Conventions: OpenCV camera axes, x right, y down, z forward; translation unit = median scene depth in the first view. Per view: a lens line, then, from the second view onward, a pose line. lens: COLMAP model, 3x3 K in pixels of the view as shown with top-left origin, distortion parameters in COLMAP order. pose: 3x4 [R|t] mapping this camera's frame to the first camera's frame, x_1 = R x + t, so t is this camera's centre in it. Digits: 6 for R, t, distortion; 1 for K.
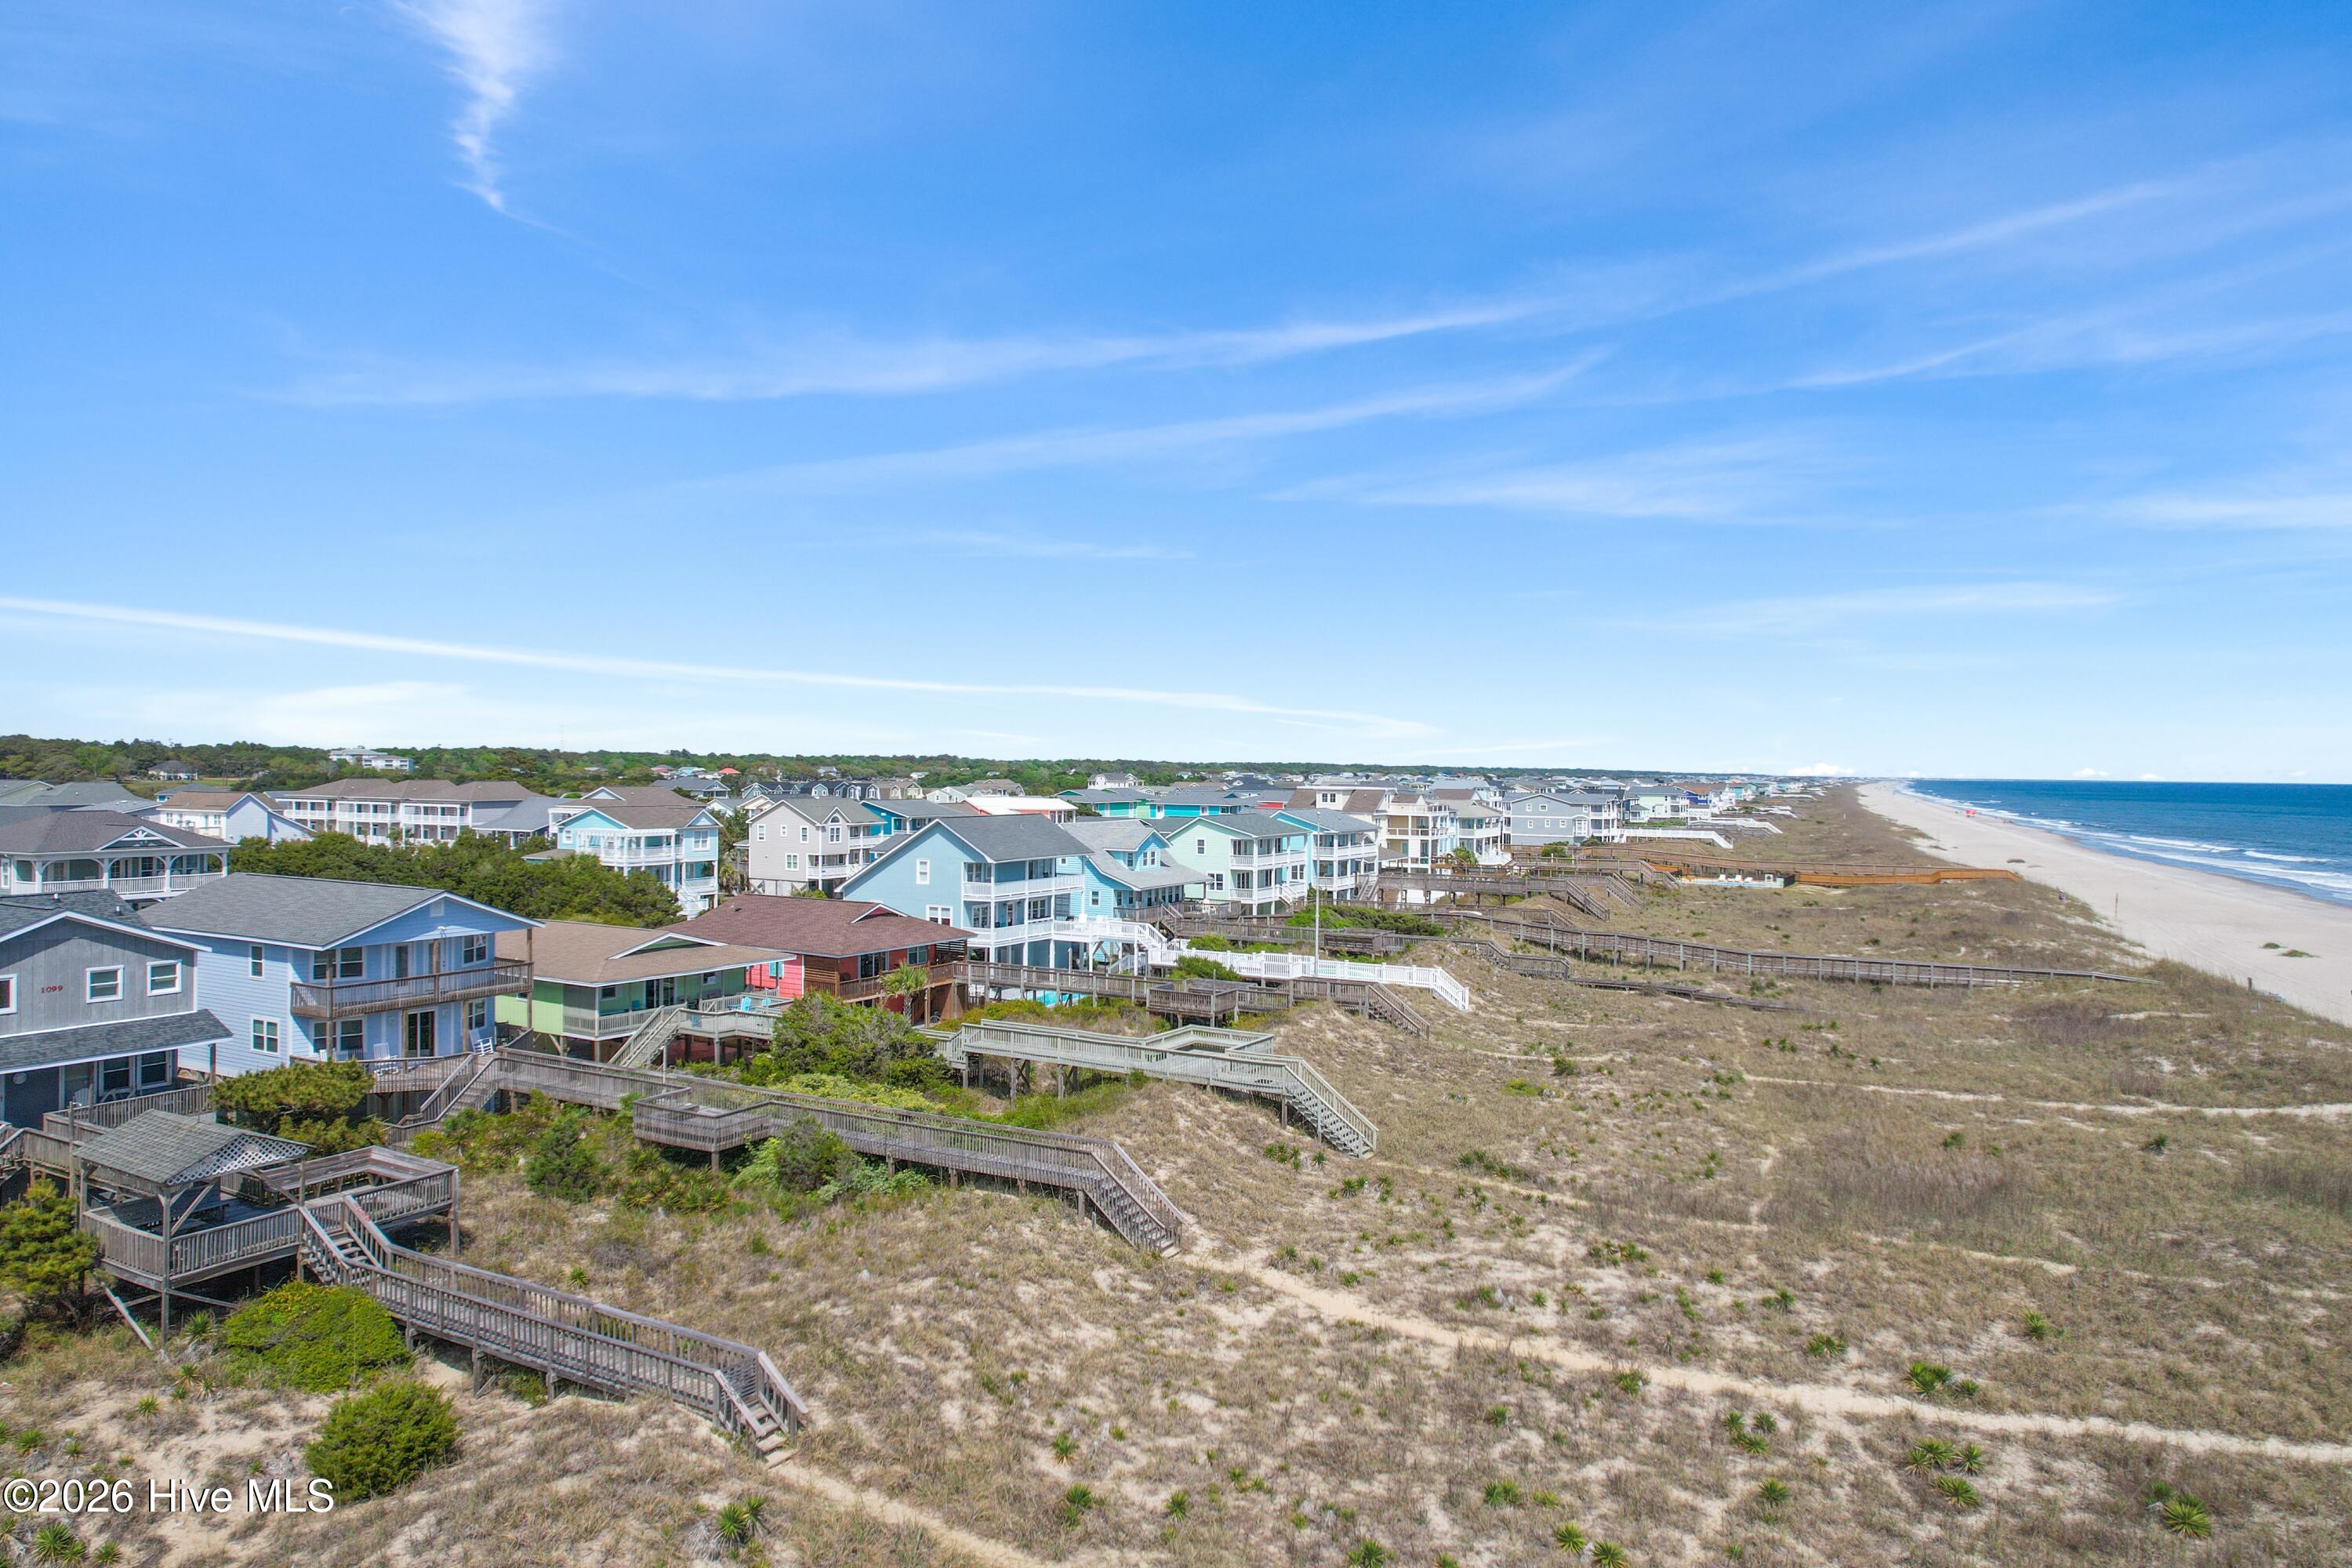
lens RADIAL K [[1497.8, 0, 1185.8], [0, 1497.8, 783.1], [0, 0, 1]] dist [-0.068540, 0.059516]
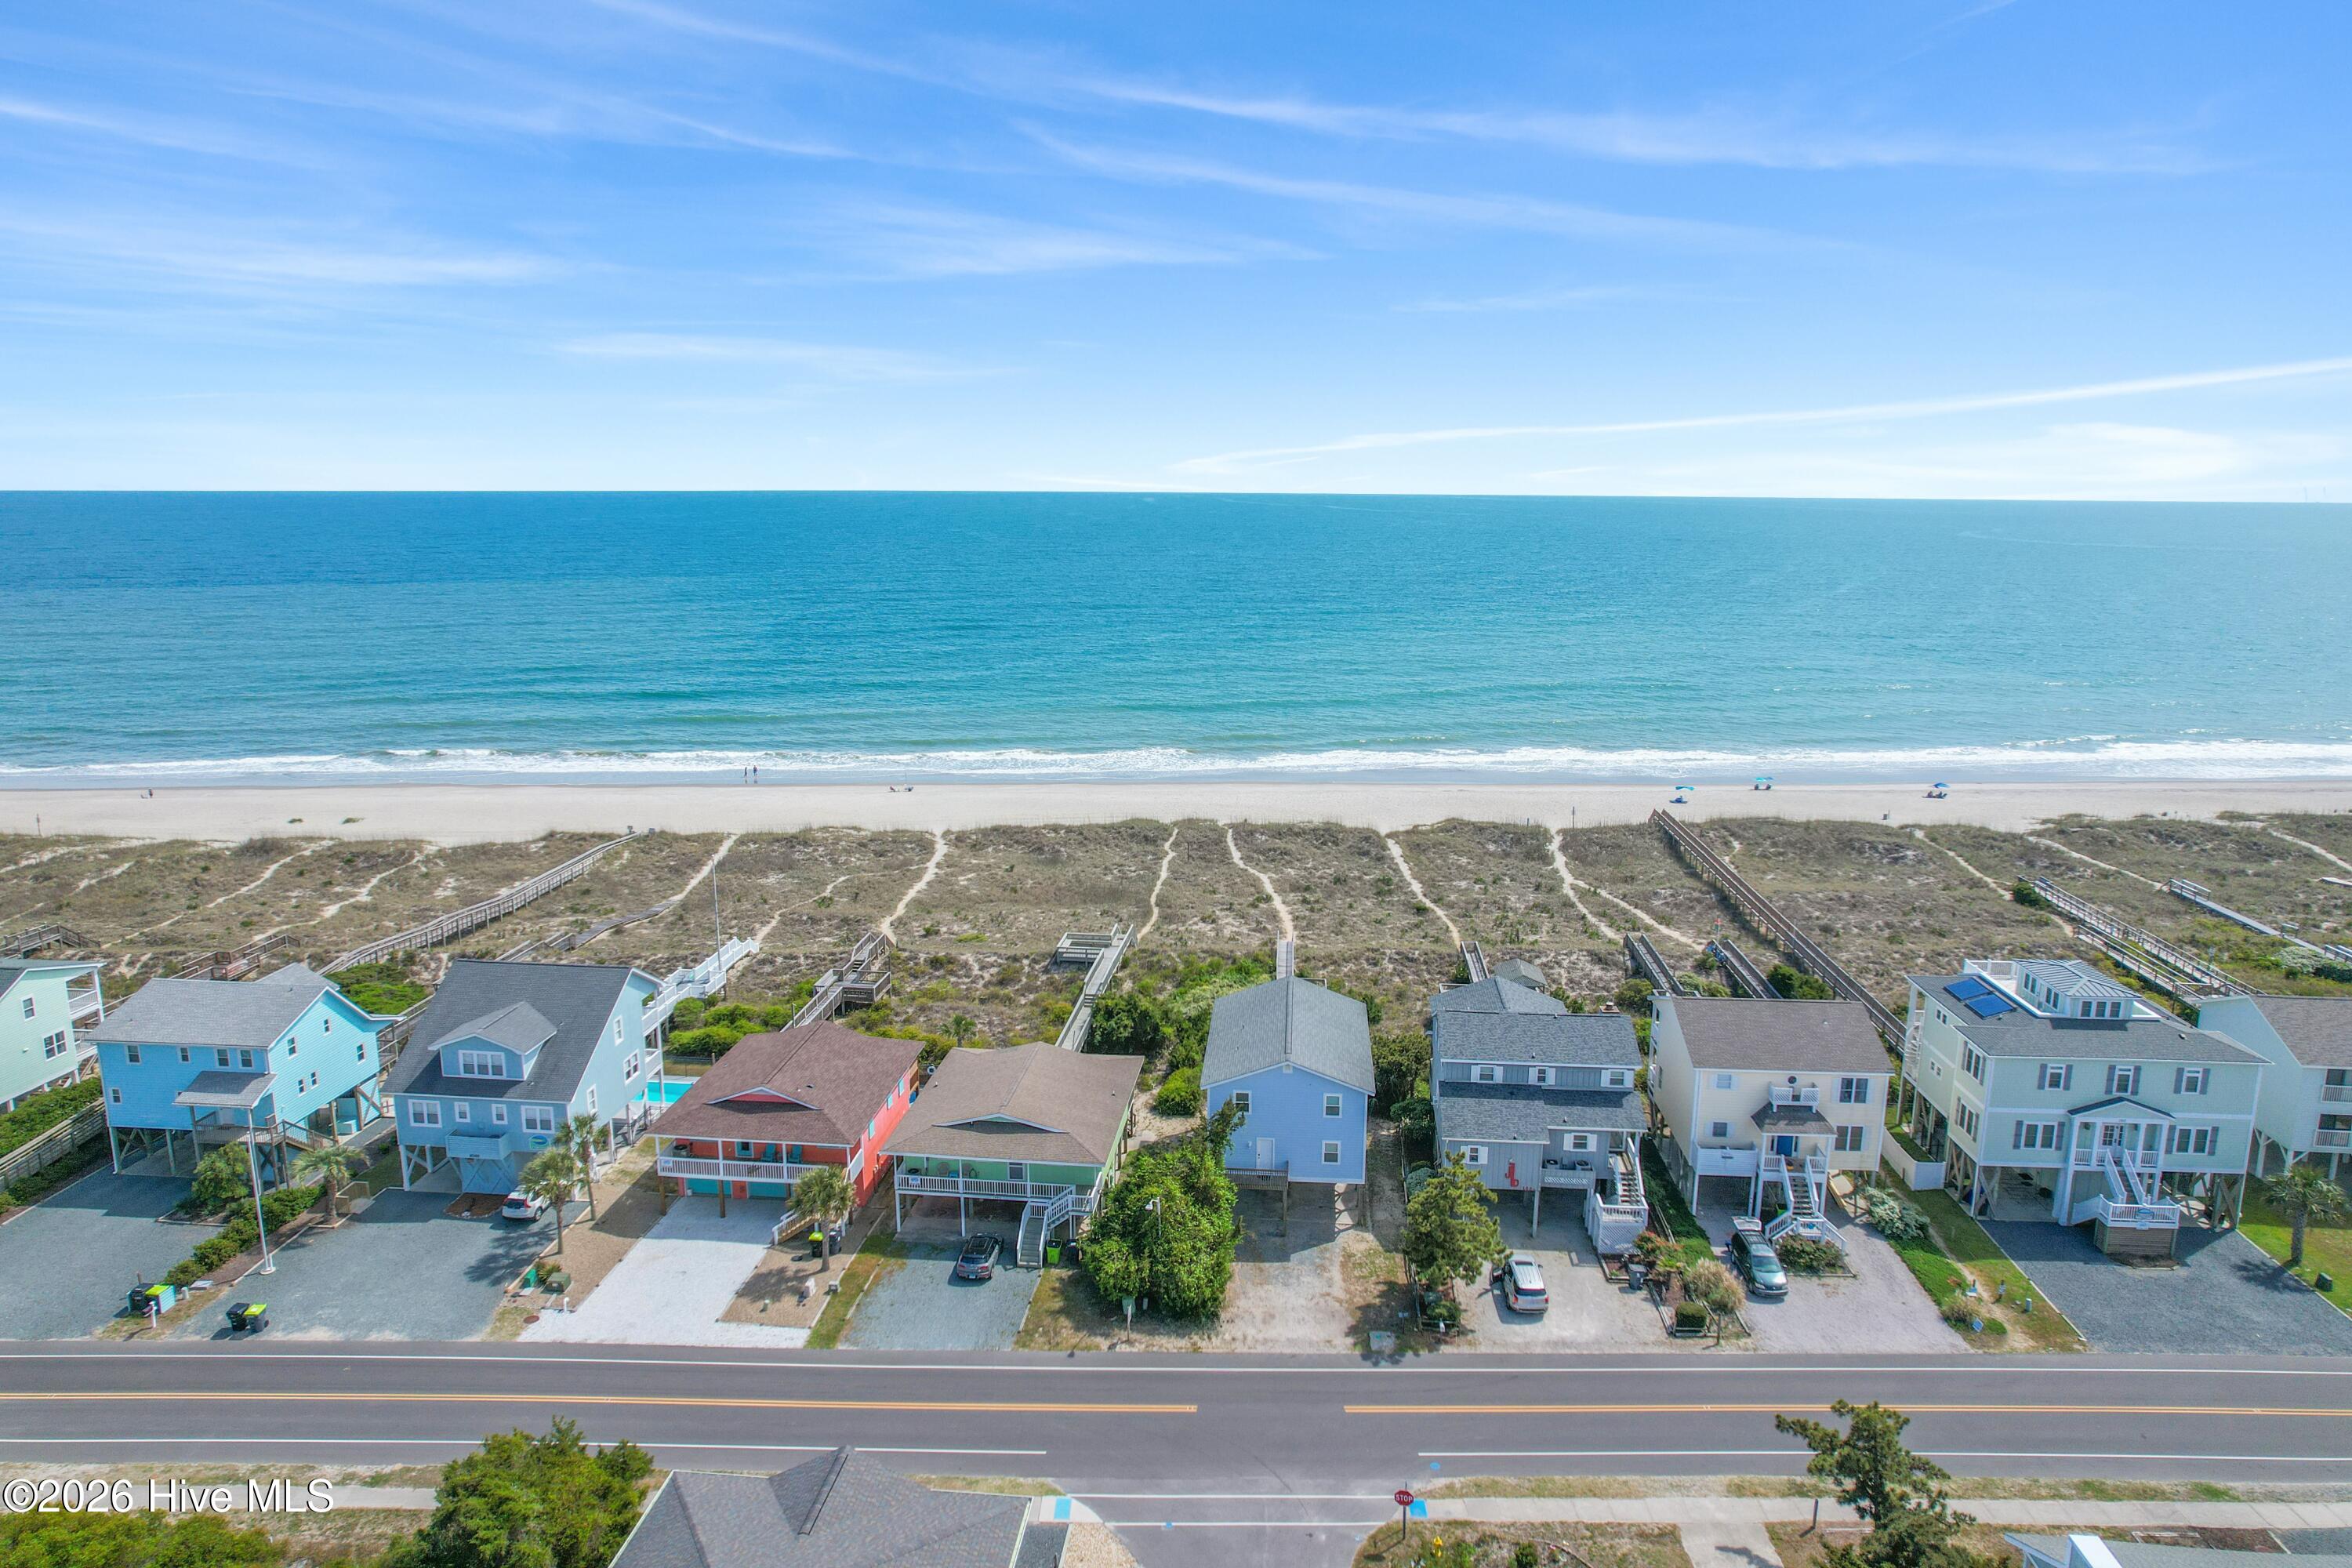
lens RADIAL K [[1497.8, 0, 1182.2], [0, 1497.8, 788.7], [0, 0, 1]] dist [-0.068540, 0.059516]
pose [[-0.408154, -0.194625, 0.891926, -1.550611], [-0.000748, 0.977082, 0.212864, -0.397061], [-0.912913, 0.086214, -0.398945, 1.432732]]
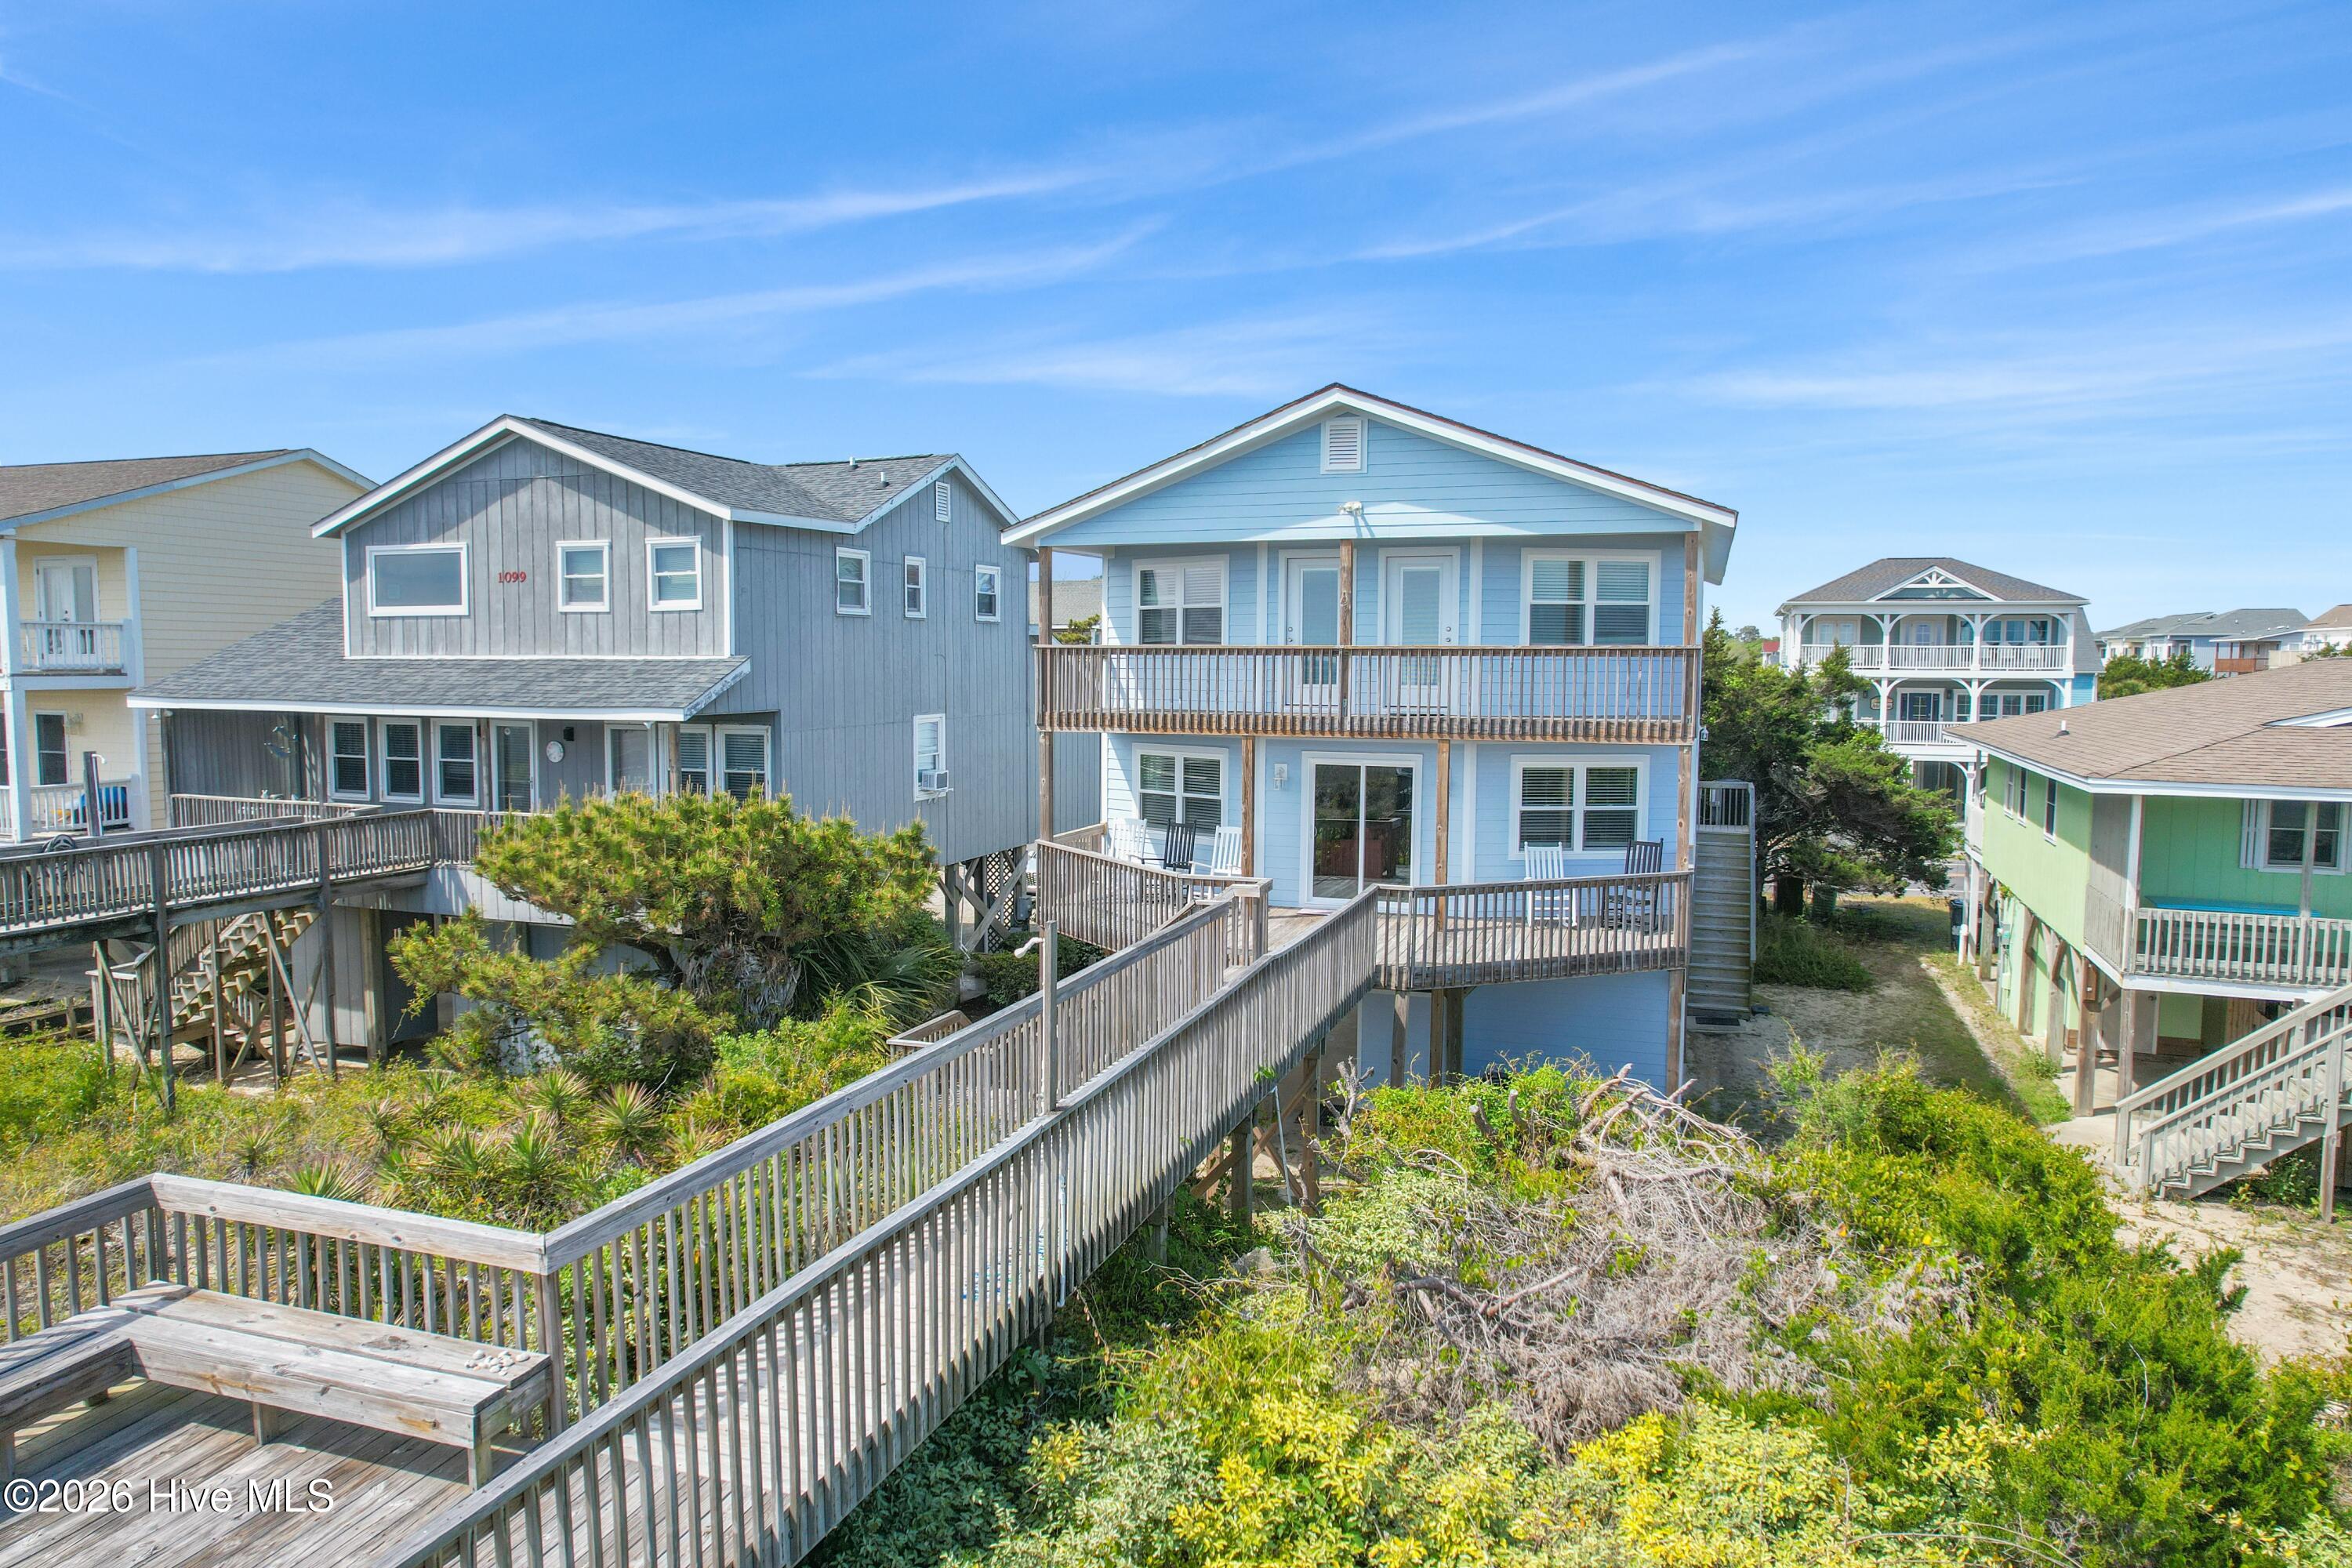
lens RADIAL K [[1497.8, 0, 1193.0], [0, 1497.8, 807.0], [0, 0, 1]] dist [-0.068540, 0.059516]
pose [[0.173046, 0.085222, -0.981220, -0.146993], [-0.011298, 0.996356, 0.084544, 0.112268], [0.984849, -0.003544, 0.173378, 0.740722]]
